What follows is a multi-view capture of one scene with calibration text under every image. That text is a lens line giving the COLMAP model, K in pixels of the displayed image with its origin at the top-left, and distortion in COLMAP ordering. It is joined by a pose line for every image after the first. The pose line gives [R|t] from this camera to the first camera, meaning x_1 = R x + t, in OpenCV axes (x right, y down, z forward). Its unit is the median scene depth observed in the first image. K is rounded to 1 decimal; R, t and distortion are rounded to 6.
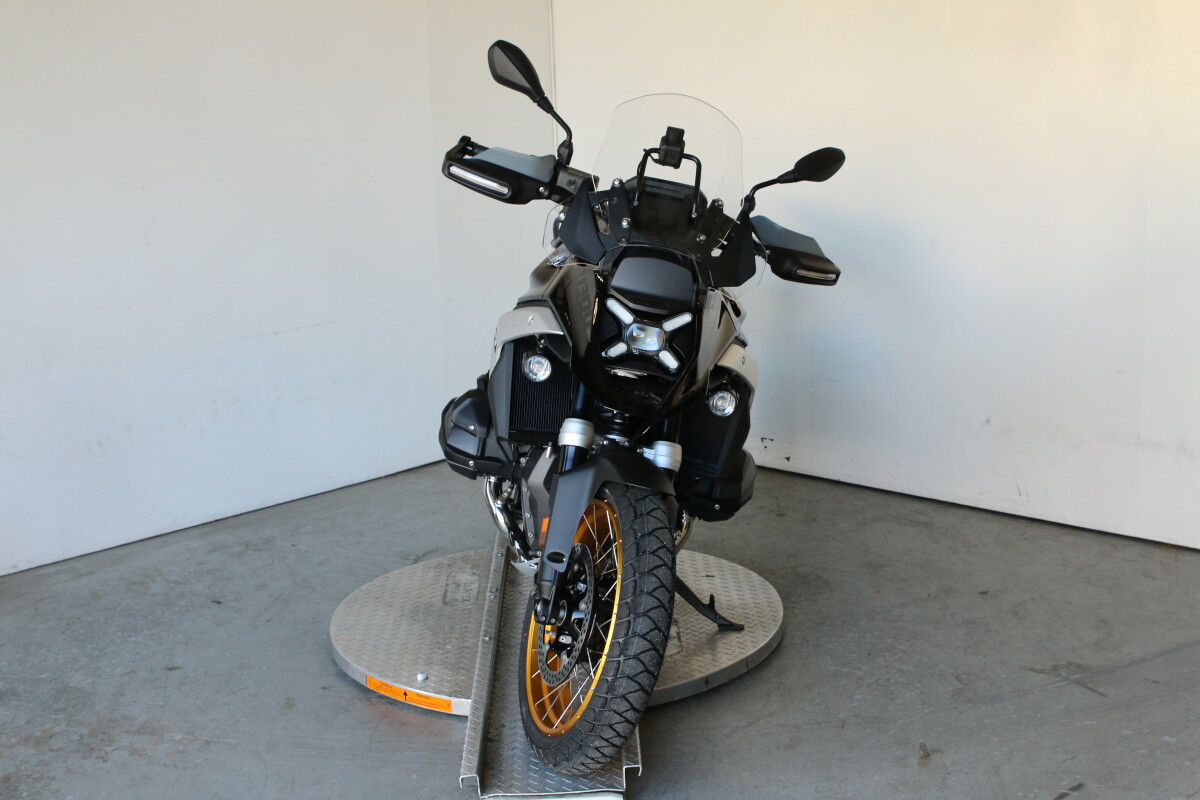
lens RADIAL K [[1613.3, 0, 600.2], [0, 1613.3, 373.6], [0, 0, 1]] dist [-0.103992, 0.098317]
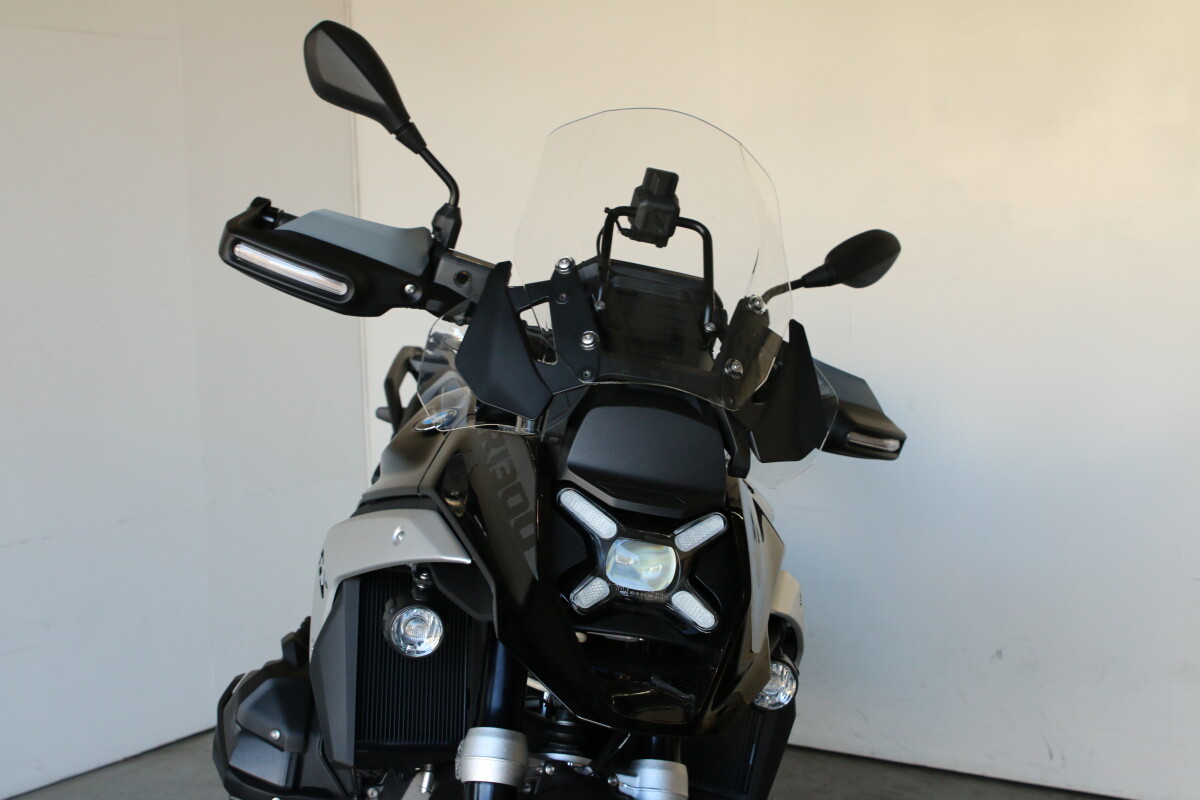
lens RADIAL K [[1613.3, 0, 600.2], [0, 1613.3, 373.6], [0, 0, 1]] dist [-0.103992, 0.098317]
pose [[0.988630, -0.012300, 0.149866, -0.054192], [0.030508, 0.992328, -0.119808, -0.020410], [-0.147242, 0.123017, 0.981421, 0.470776]]
